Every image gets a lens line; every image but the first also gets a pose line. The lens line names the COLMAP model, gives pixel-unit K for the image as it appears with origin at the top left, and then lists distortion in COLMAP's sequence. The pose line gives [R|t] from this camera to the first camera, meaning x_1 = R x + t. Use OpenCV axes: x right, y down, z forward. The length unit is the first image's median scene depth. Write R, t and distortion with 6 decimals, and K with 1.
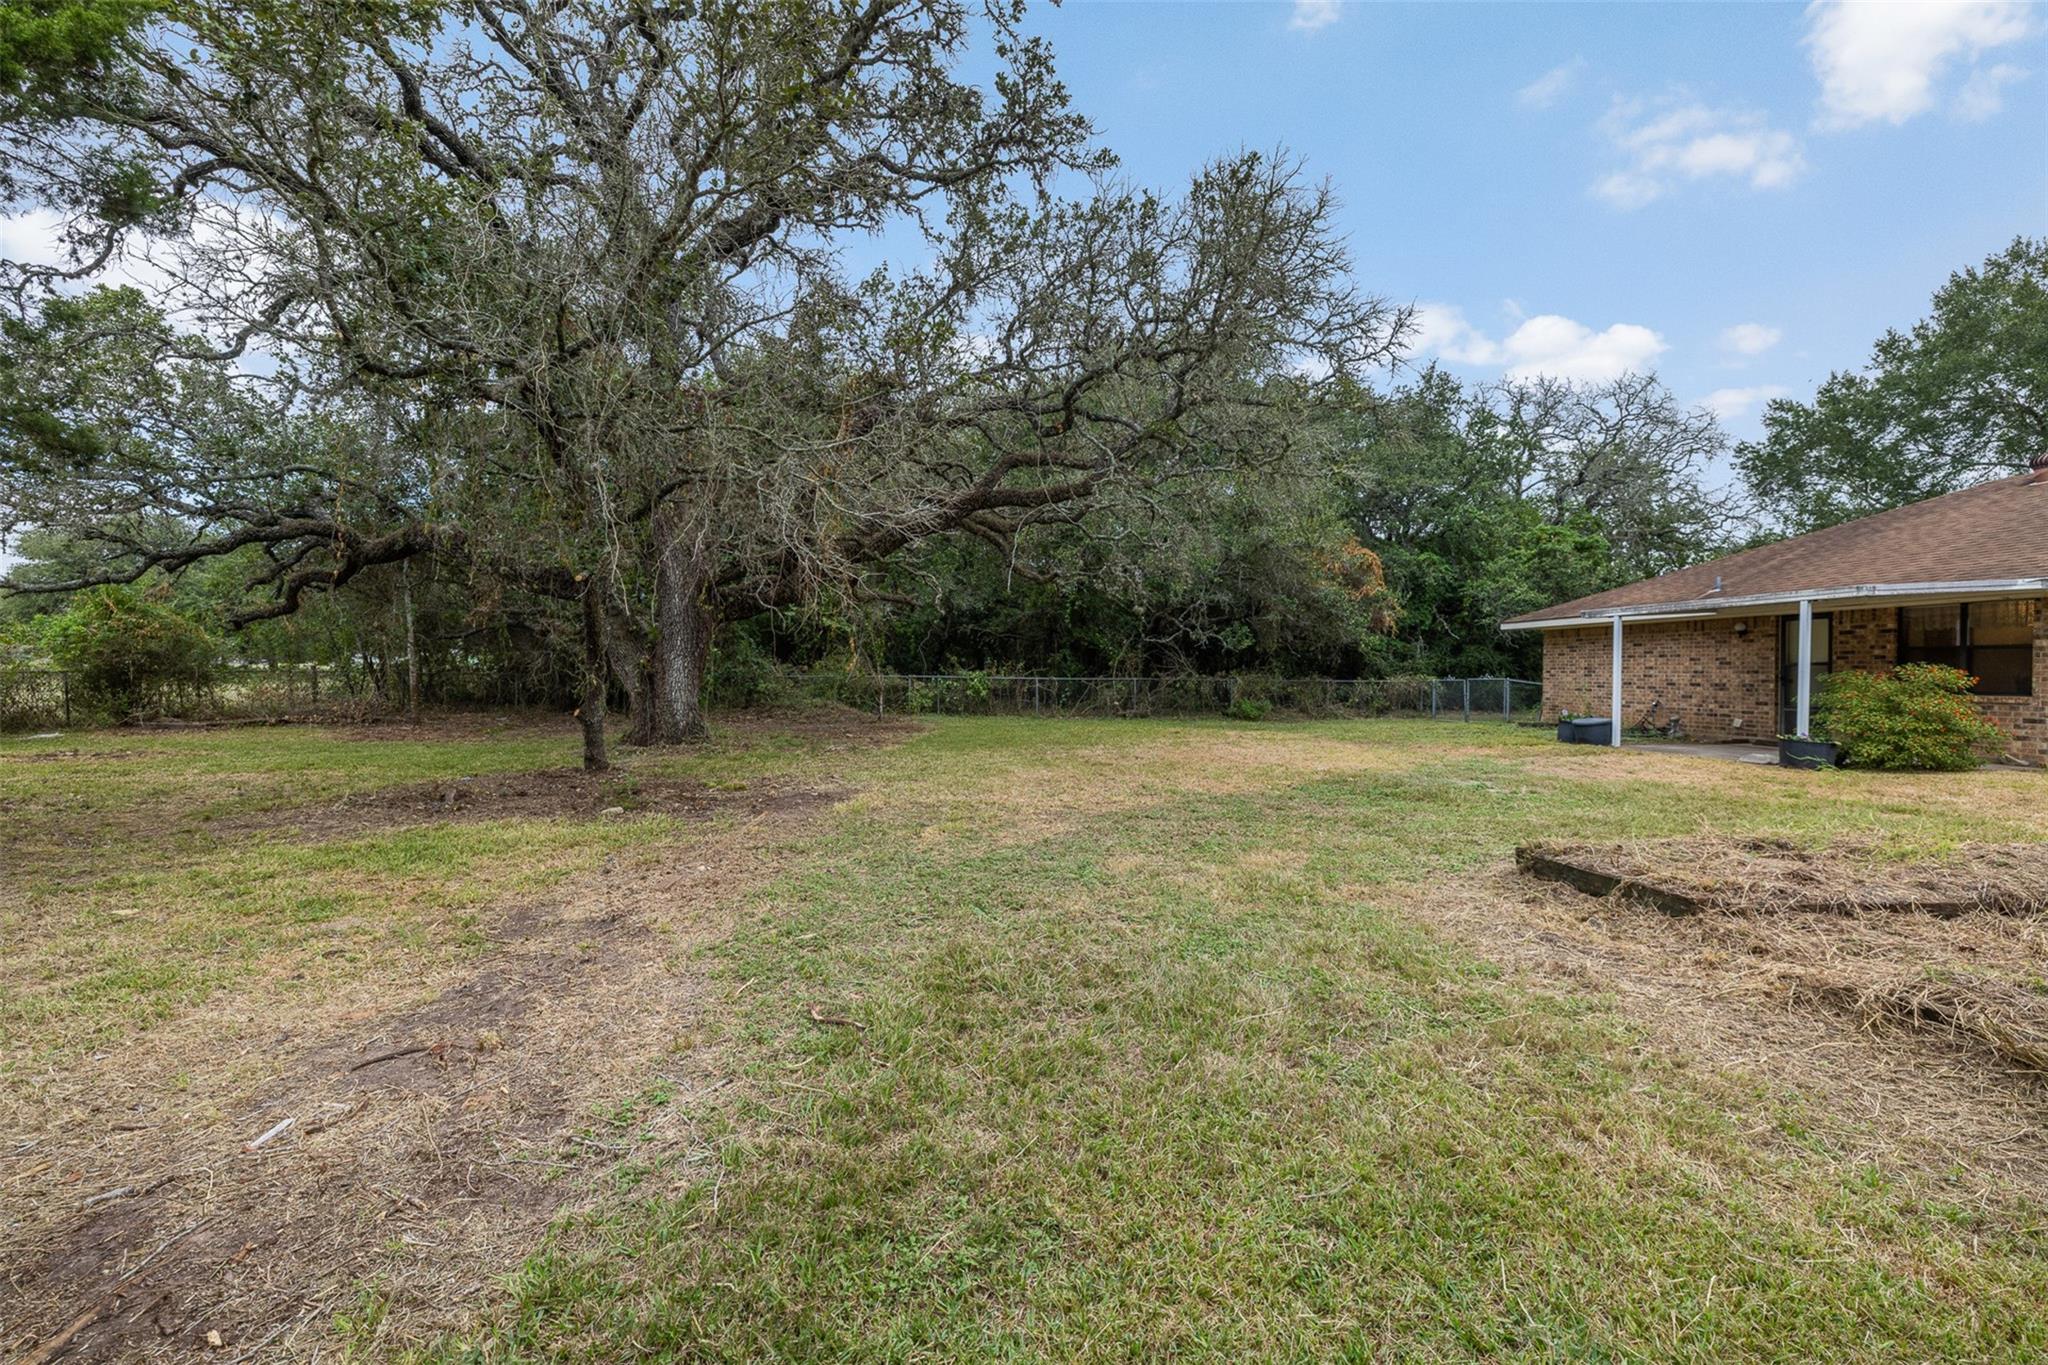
lens RADIAL K [[861.2, 0, 1025.3], [0, 861.2, 677.5], [0, 0, 1]] dist [-0.000778, -0.000069]
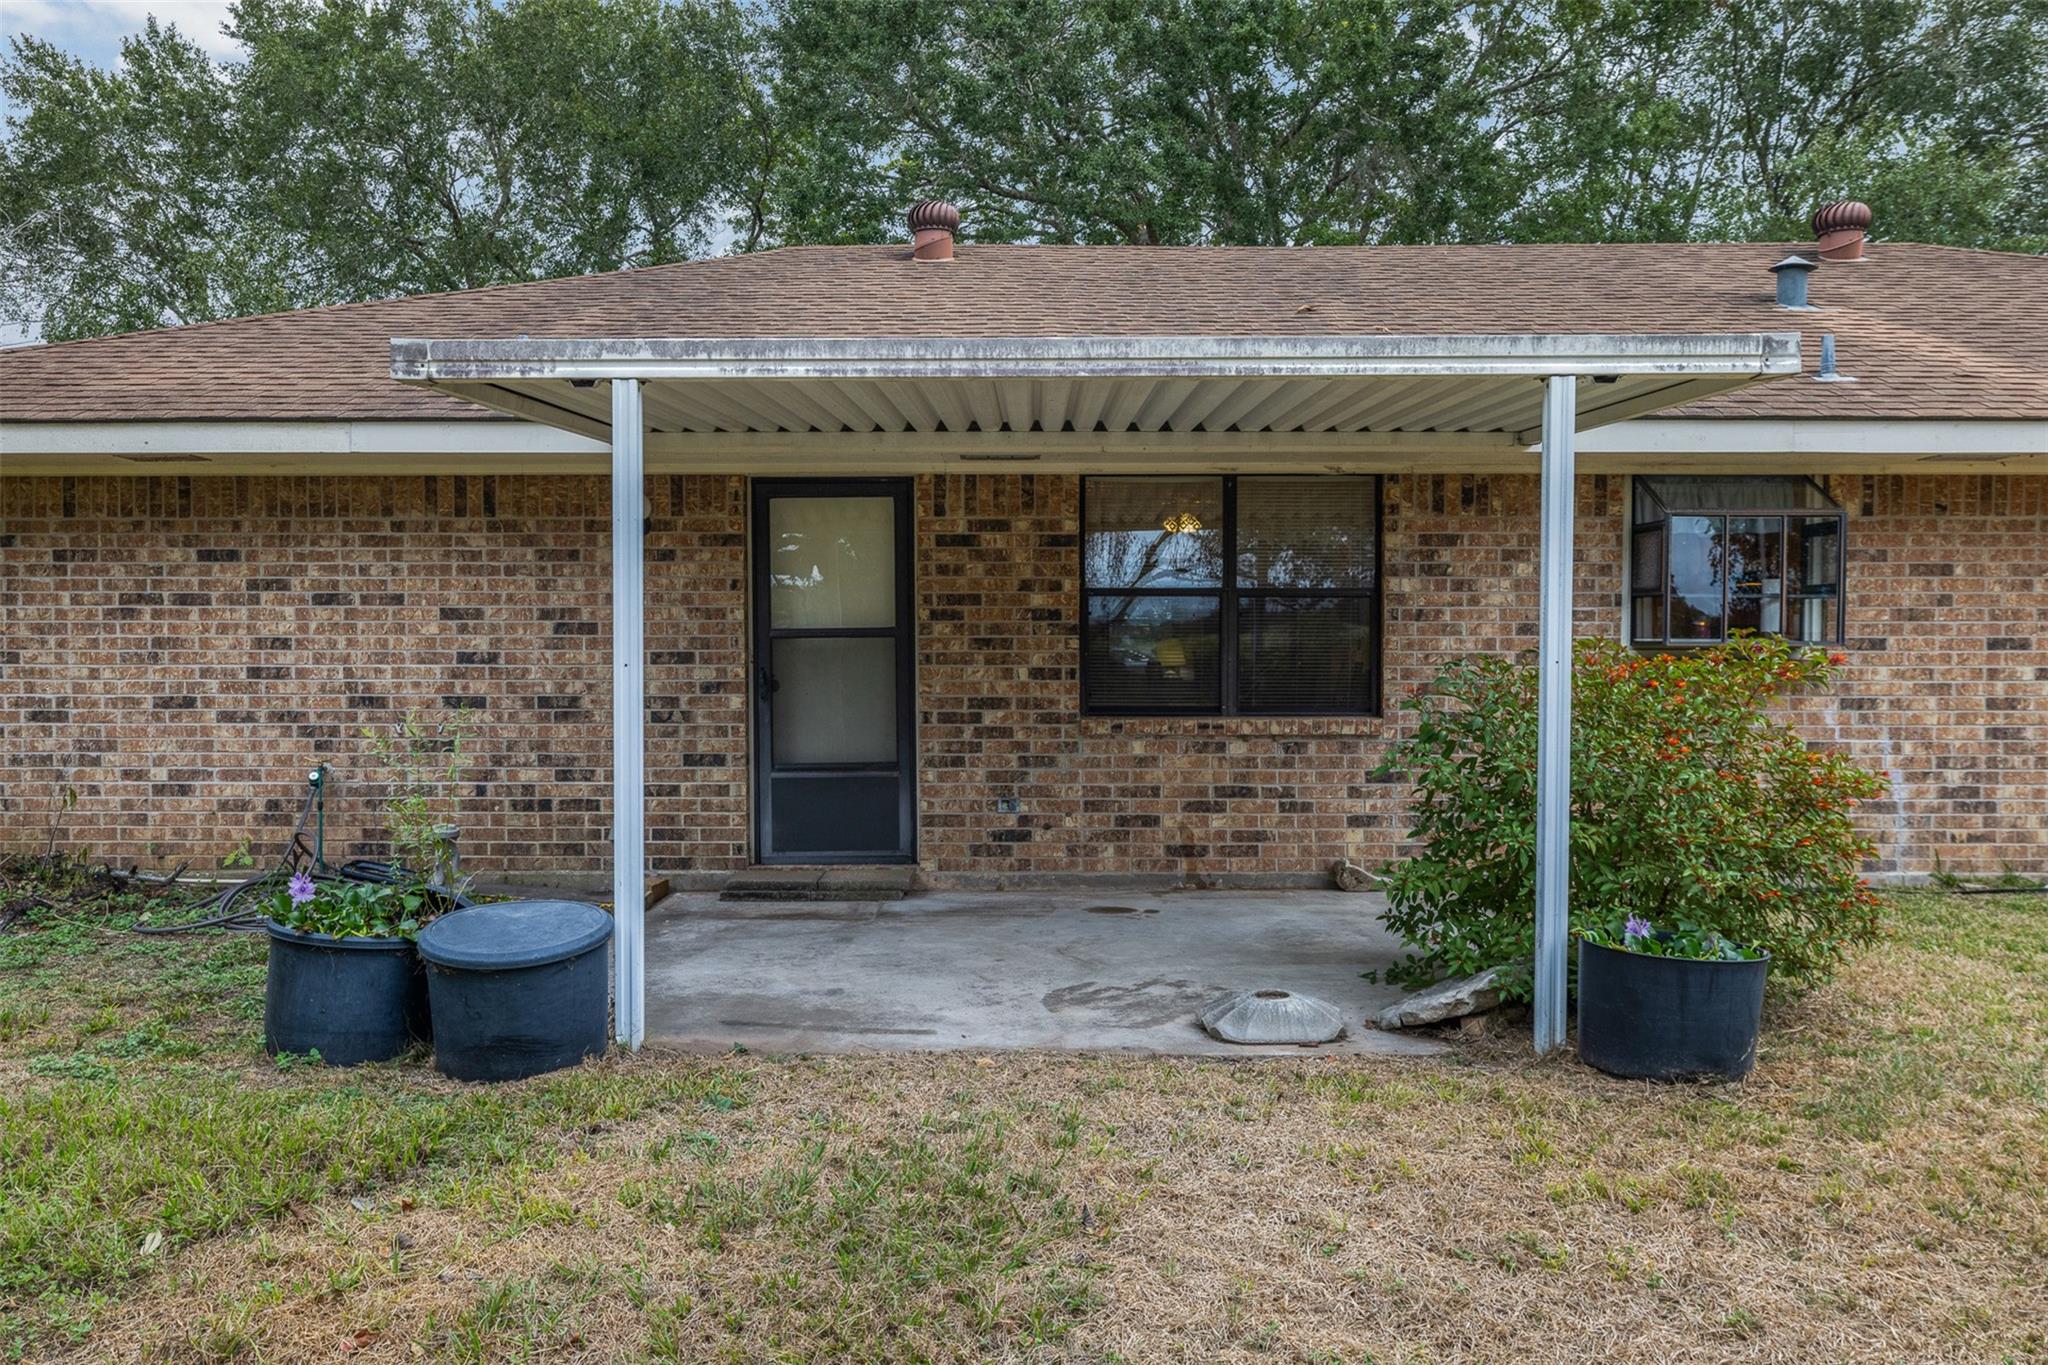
lens RADIAL K [[1507.4, 0, 1024.9], [0, 1507.4, 679.4], [0, 0, 1]] dist [-0.005939, -0.002865]
pose [[0.136261, -0.028866, 0.990252, 0.362244], [0.008193, 0.999574, 0.028011, -0.013814], [-0.990639, 0.004297, 0.136440, 0.873517]]
